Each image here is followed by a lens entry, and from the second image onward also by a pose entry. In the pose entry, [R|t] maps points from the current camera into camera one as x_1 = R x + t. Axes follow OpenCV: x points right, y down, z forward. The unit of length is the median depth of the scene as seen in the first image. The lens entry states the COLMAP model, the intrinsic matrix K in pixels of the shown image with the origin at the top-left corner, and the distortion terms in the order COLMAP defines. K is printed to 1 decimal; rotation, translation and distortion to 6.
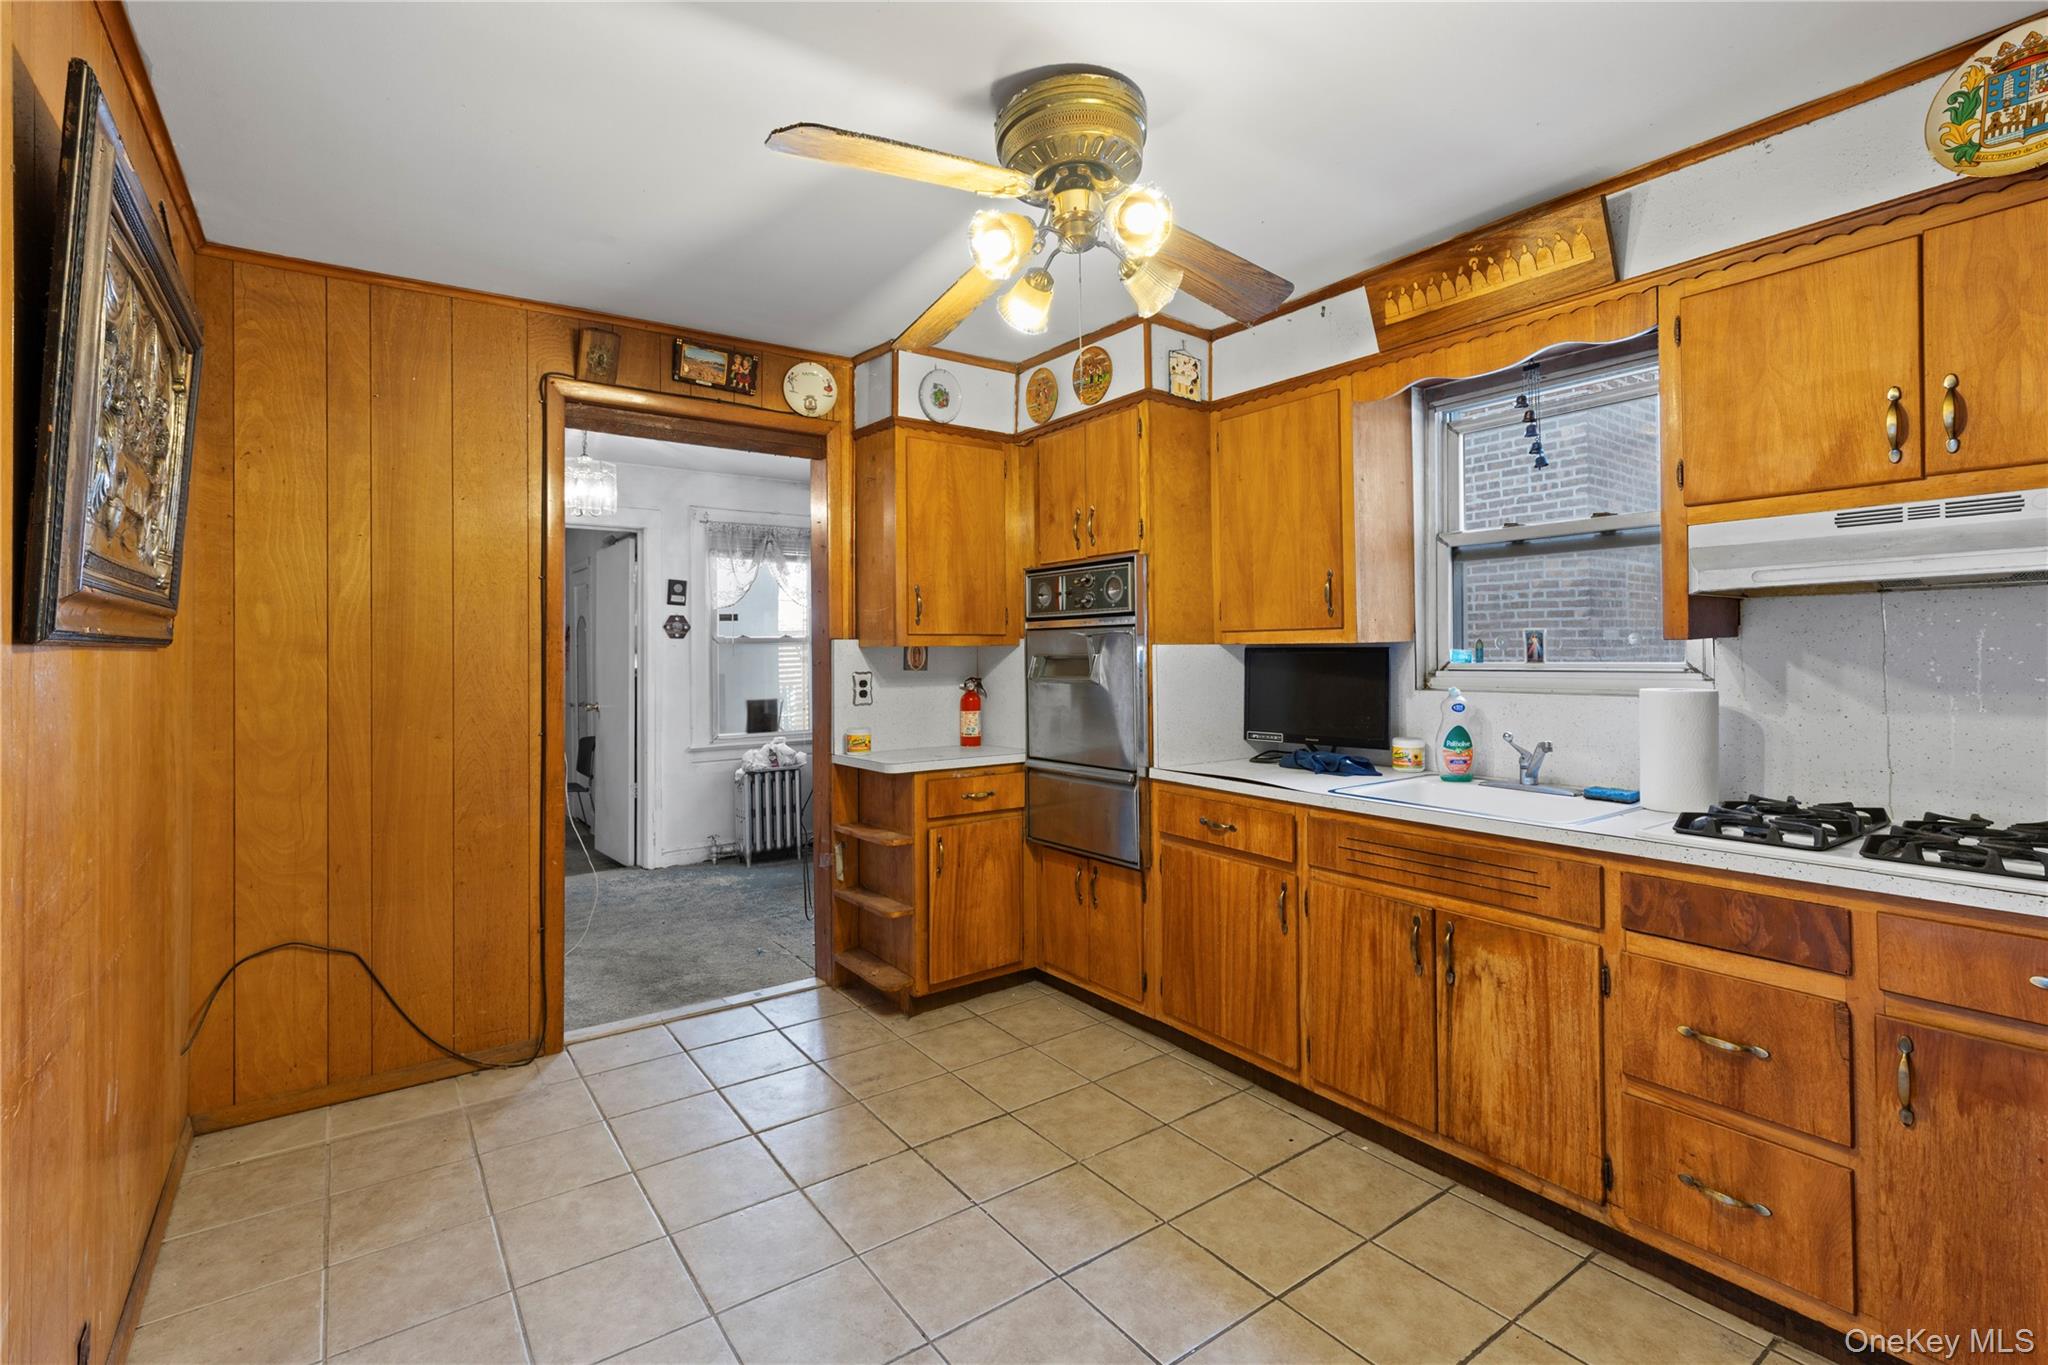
lens RADIAL K [[927.8, 0, 1020.6], [0, 927.8, 660.6], [0, 0, 1]] dist [0.001591, -0.000015]
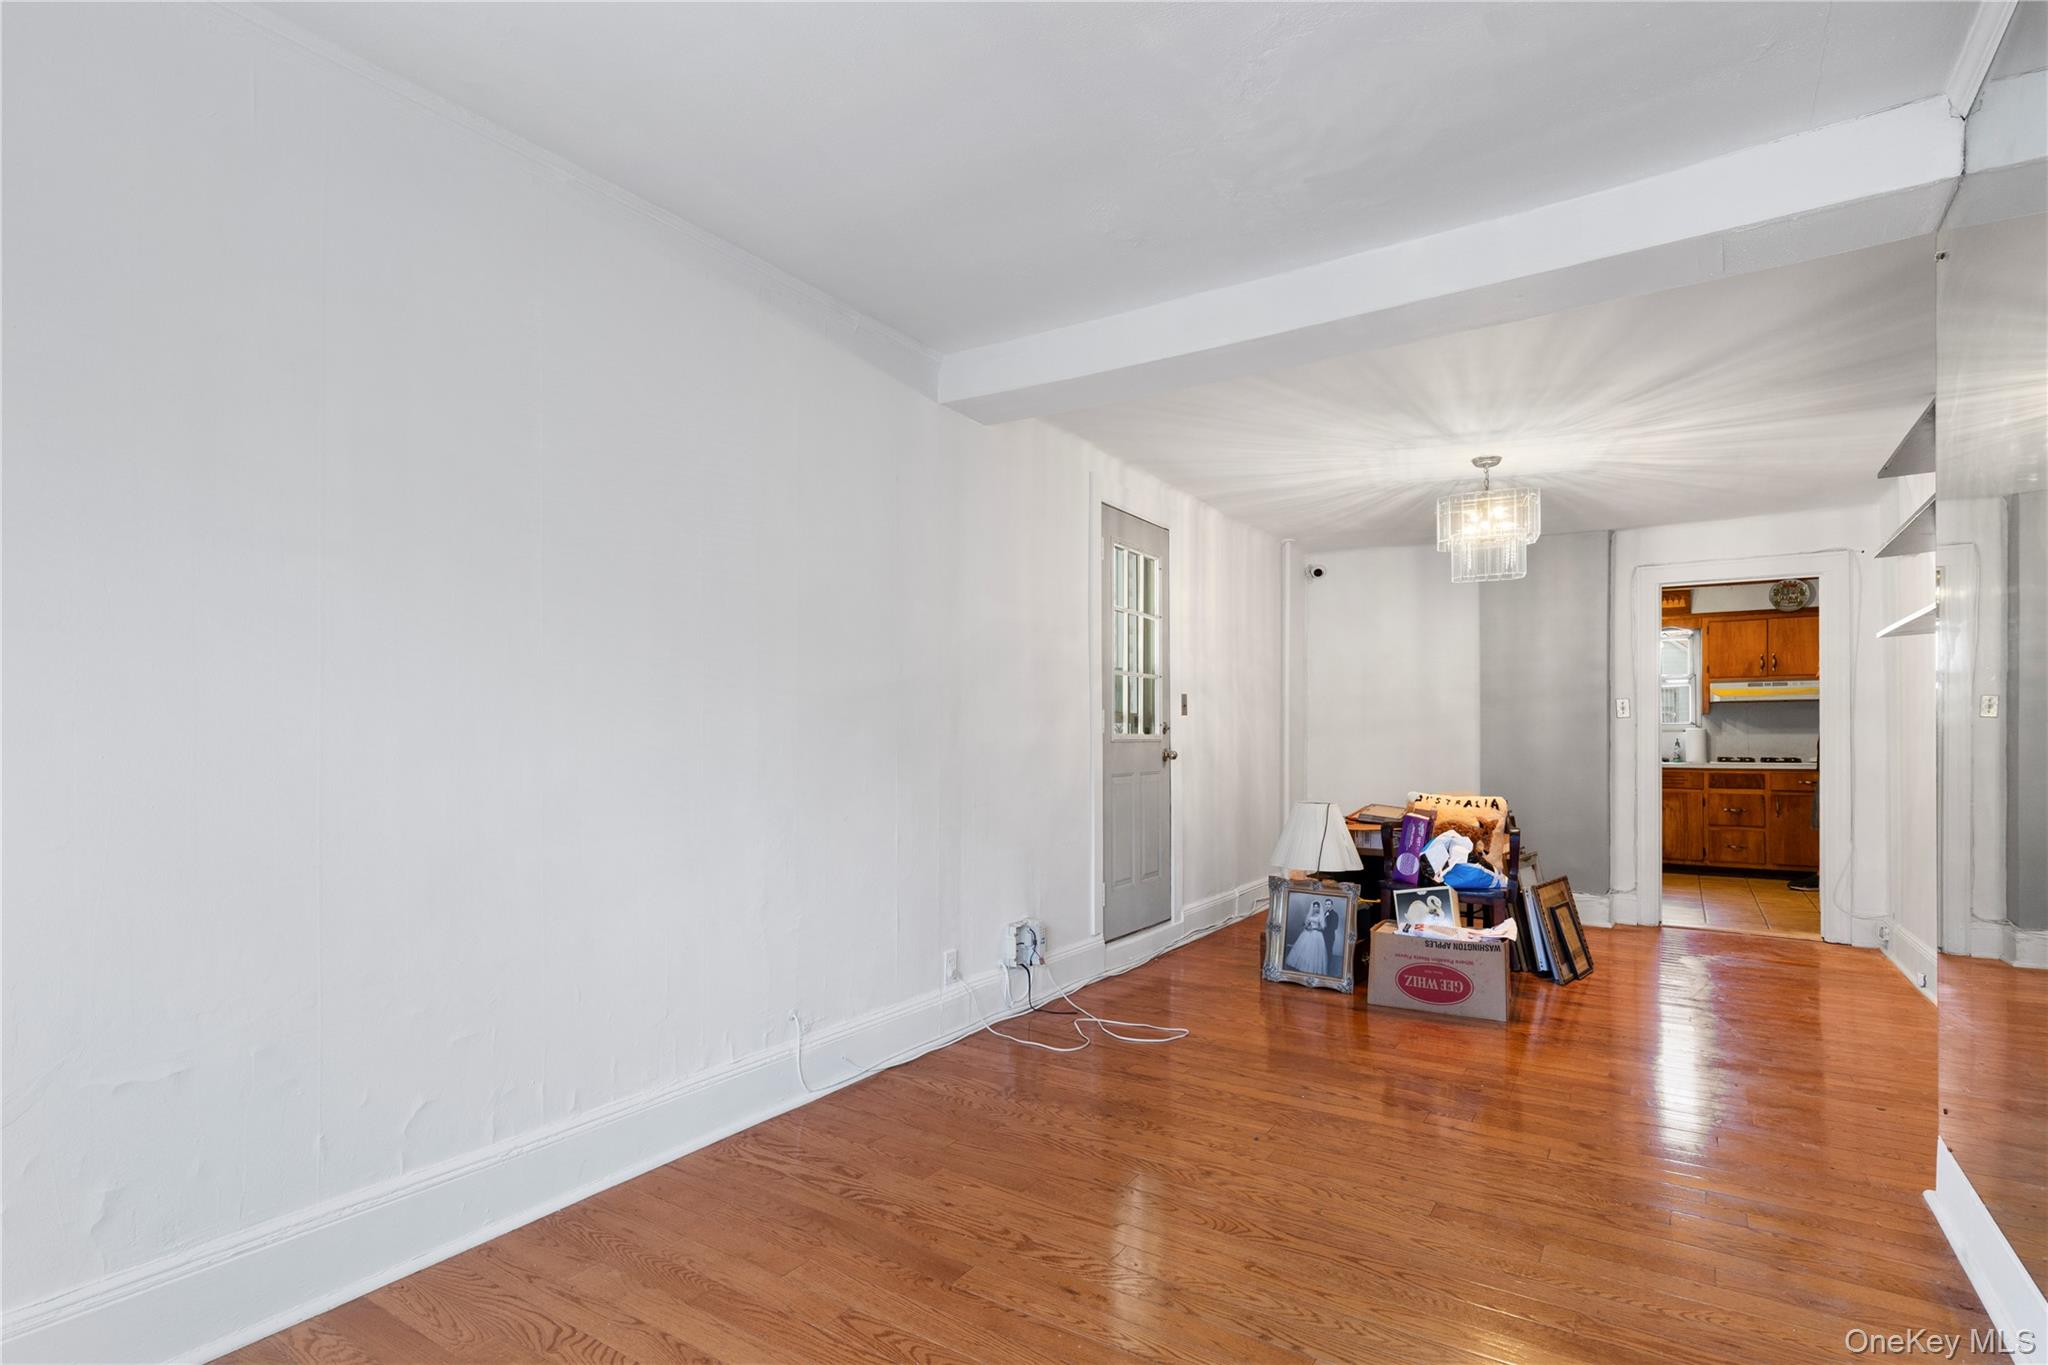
lens RADIAL K [[1031.8, 0, 985.4], [0, 1031.8, 739.7], [0, 0, 1]] dist [0.005777, 0.000971]
pose [[0.938114, 0.000140, 0.346326, -3.905446], [0.001288, 0.999992, -0.003894, 0.104002], [-0.346324, 0.004099, 0.938106, -2.138168]]
